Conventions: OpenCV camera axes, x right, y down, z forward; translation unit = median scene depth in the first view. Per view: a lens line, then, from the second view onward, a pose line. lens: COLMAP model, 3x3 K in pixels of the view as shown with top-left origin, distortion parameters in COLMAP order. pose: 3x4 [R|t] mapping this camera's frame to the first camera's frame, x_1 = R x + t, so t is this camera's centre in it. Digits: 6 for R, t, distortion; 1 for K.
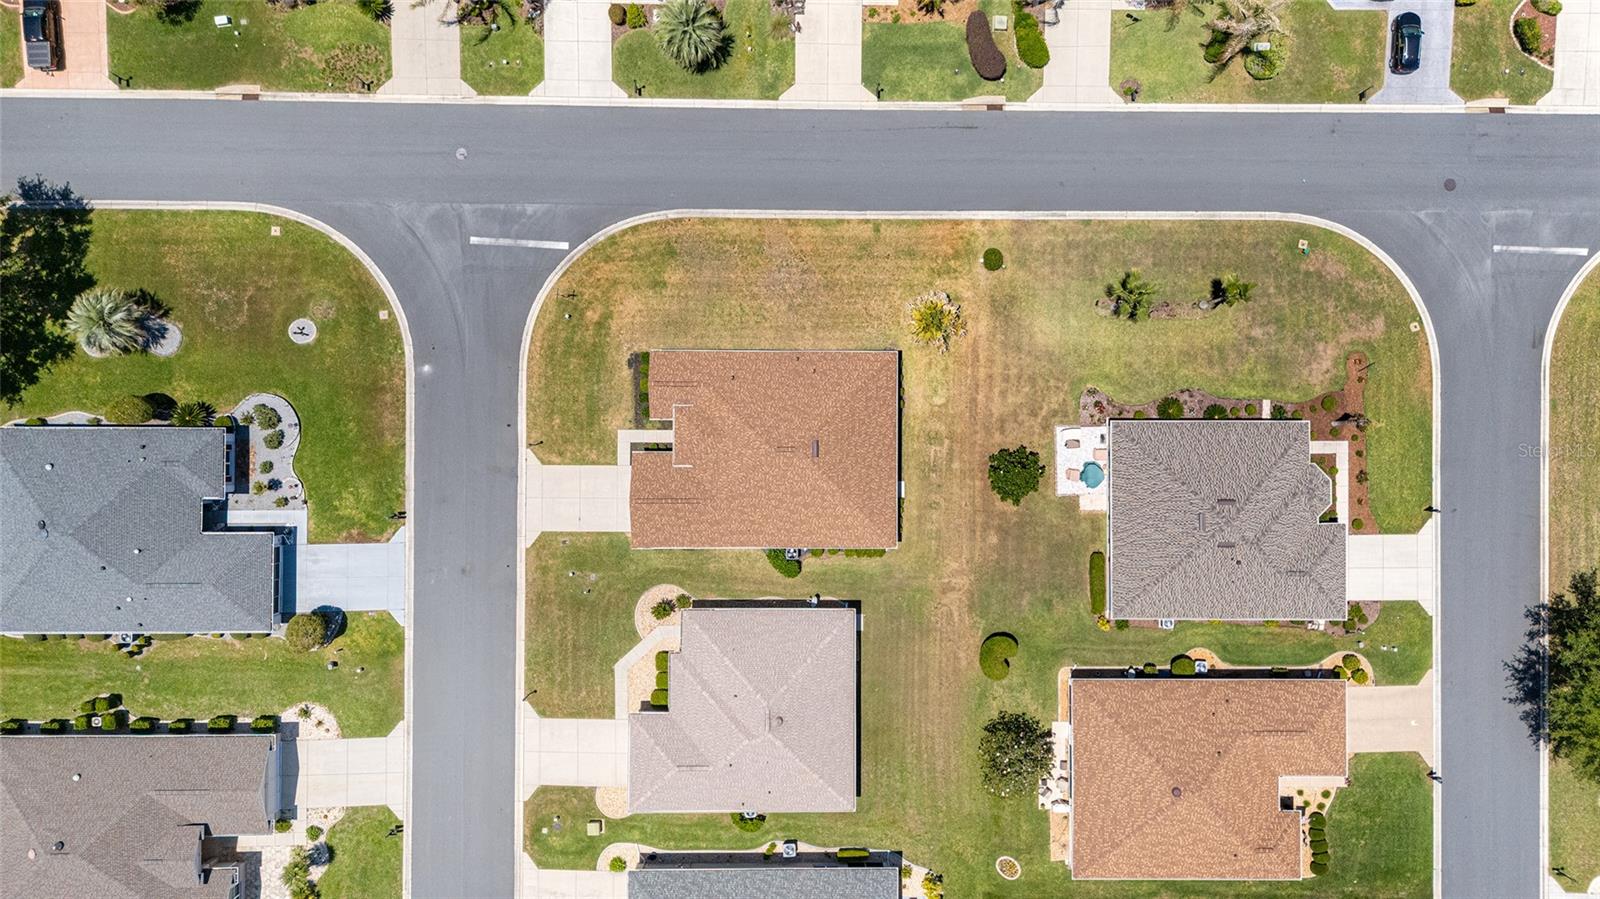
lens RADIAL K [[1171.1, 0, 803.3], [0, 1171.1, 449.5], [0, 0, 1]] dist [0.115848, -0.160067]
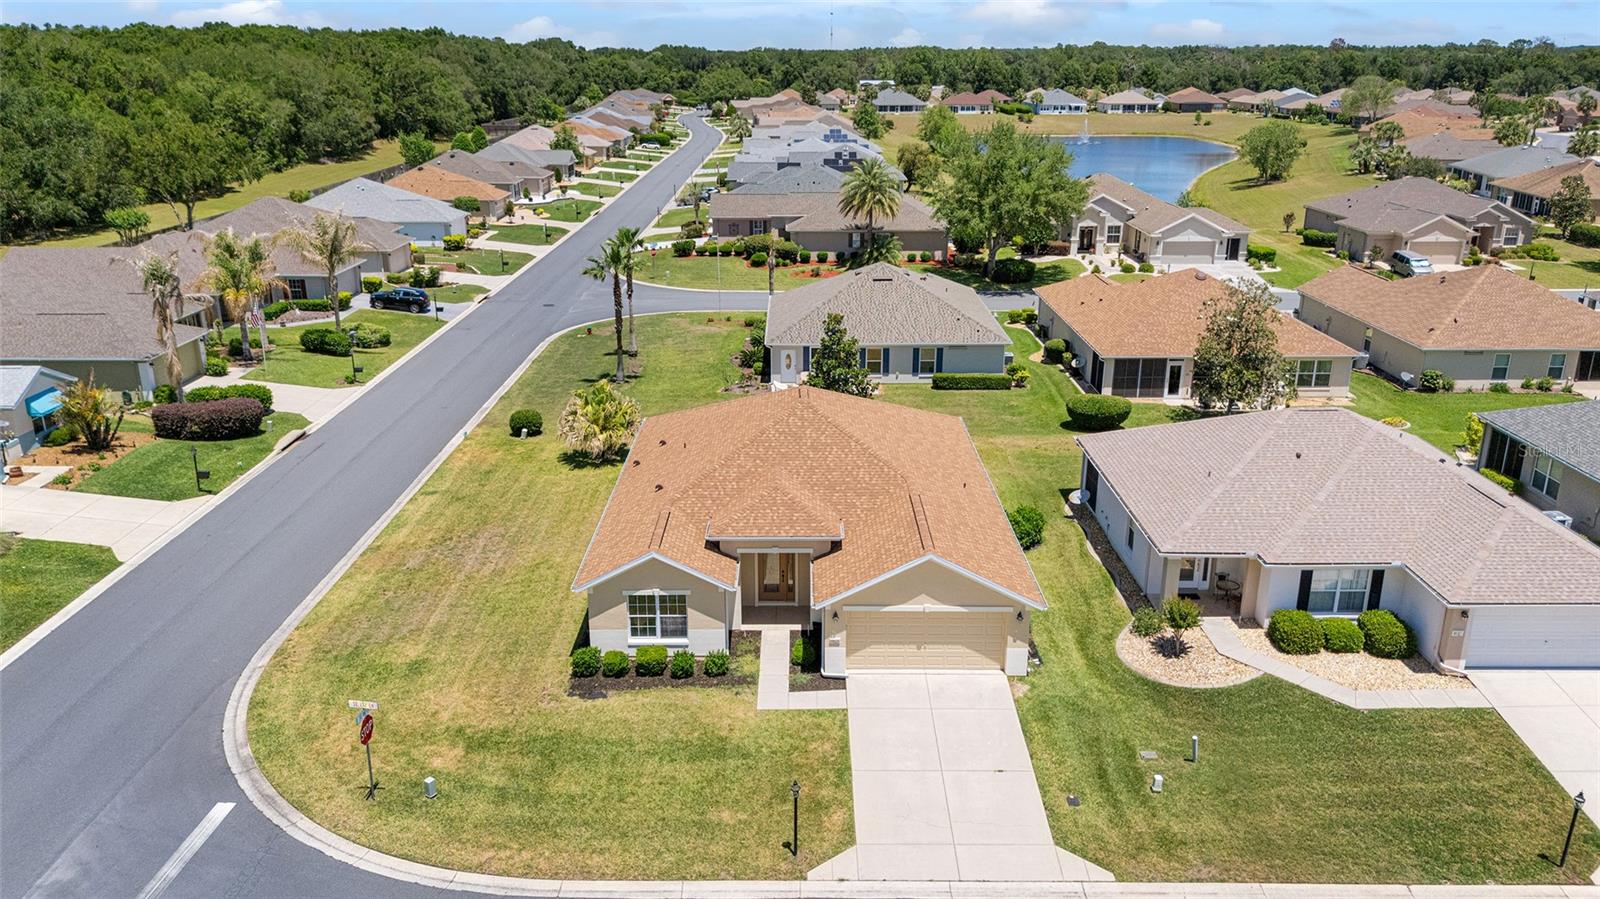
lens RADIAL K [[1175.1, 0, 805.3], [0, 1175.1, 451.3], [0, 0, 1]] dist [0.077158, -0.094010]
pose [[-0.009561, -0.341156, 0.939958, -0.497282], [0.999951, -0.000724, 0.009909, -0.004354], [-0.002699, 0.940006, 0.341147, 0.781733]]
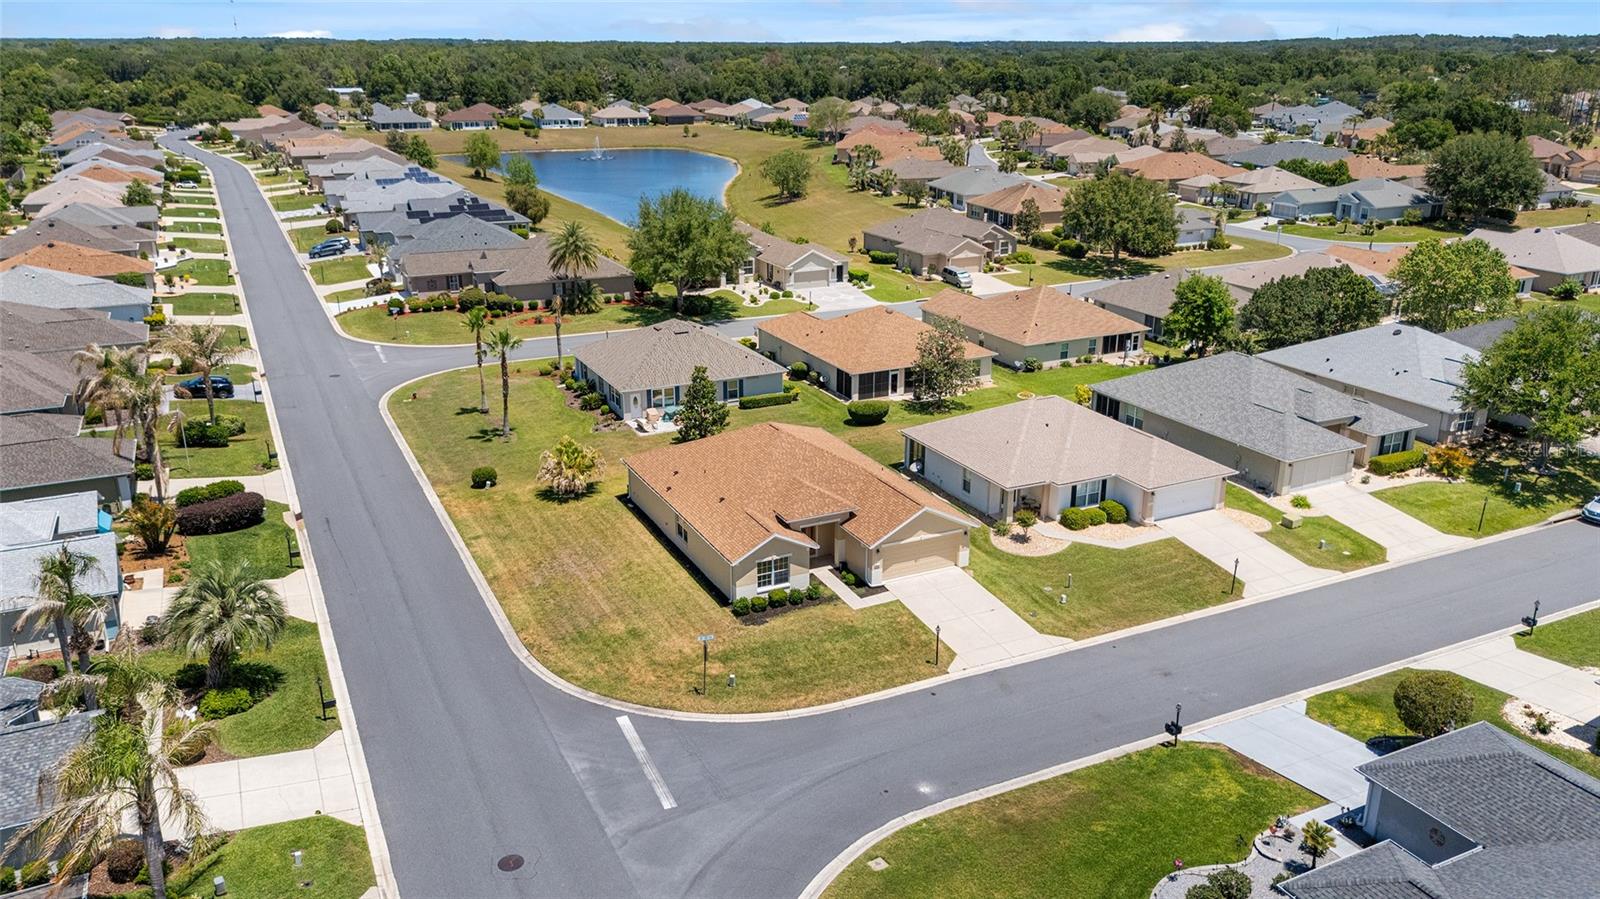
lens RADIAL K [[1175.1, 0, 805.3], [0, 1175.1, 451.3], [0, 0, 1]] dist [0.077158, -0.094010]
pose [[-0.448825, -0.314994, 0.836263, -0.693152], [0.893505, -0.143202, 0.425607, -0.323073], [-0.014310, 0.938228, 0.345721, 0.670660]]
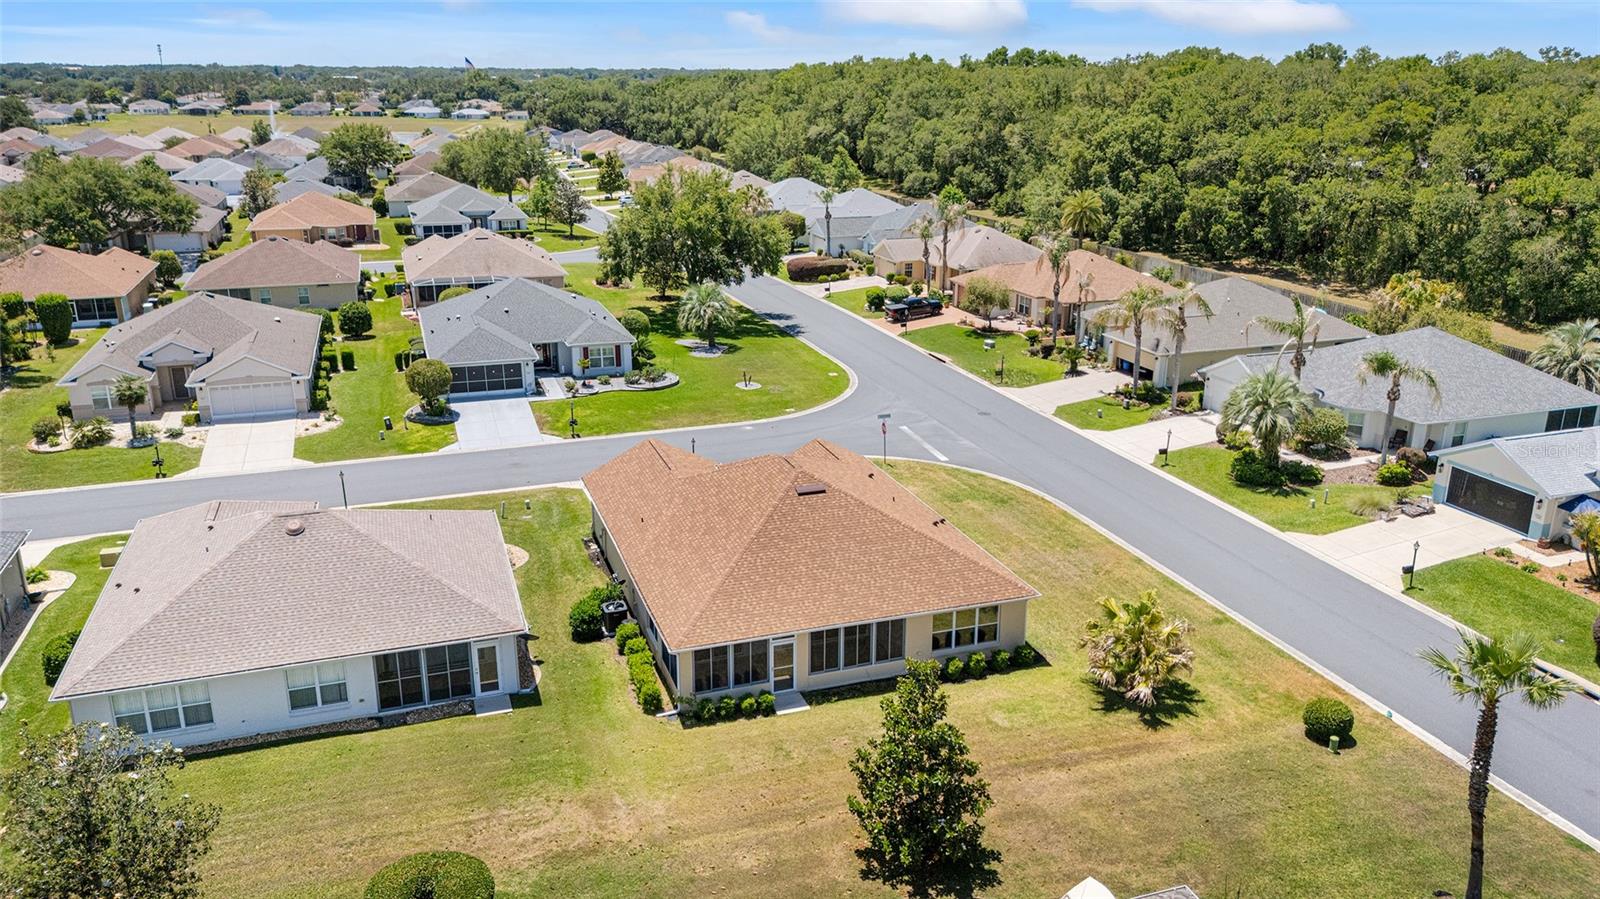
lens RADIAL K [[1171.1, 0, 803.3], [0, 1171.1, 449.5], [0, 0, 1]] dist [0.115848, -0.160067]
pose [[0.333264, 0.266894, -0.904269, 0.487278], [-0.942815, 0.100280, -0.317873, 0.171055], [0.005842, 0.958495, 0.285051, 0.766433]]
